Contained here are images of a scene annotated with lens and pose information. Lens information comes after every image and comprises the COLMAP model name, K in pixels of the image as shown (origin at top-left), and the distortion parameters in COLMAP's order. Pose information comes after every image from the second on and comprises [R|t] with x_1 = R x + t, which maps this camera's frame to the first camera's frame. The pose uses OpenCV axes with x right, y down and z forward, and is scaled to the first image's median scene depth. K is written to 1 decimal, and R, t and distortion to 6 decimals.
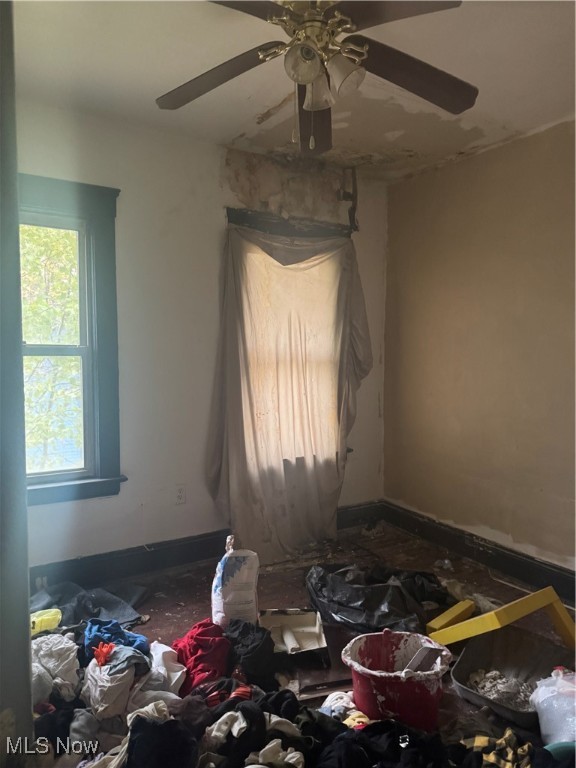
lens RADIAL K [[580.0, 0, 288.2], [0, 580.0, 390.5], [0, 0, 1]] dist [0.116879, -0.013336]
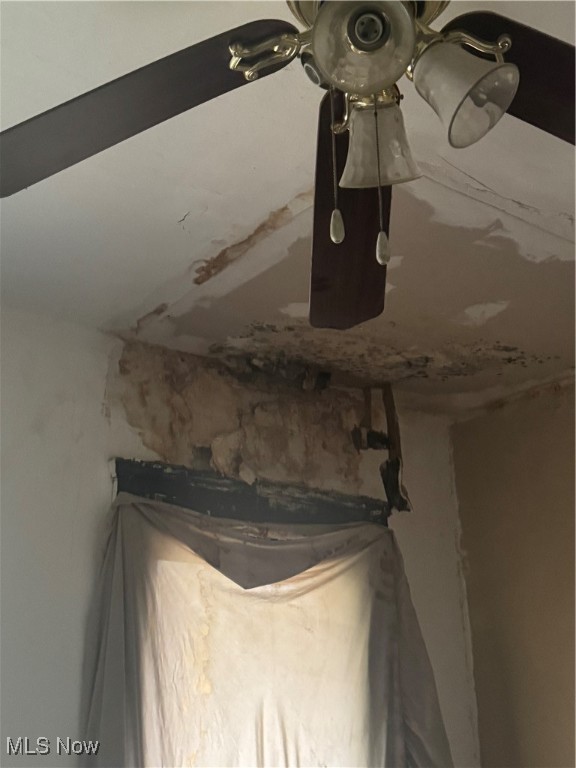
lens RADIAL K [[924.9, 0, 294.2], [0, 924.9, 386.4], [0, 0, 1]] dist [0.147720, 0.000000]
pose [[0.994739, 0.005223, 0.102311, -0.042320], [0.037873, 0.909193, -0.414649, -0.066087], [-0.095186, 0.416342, 0.904212, 0.325082]]
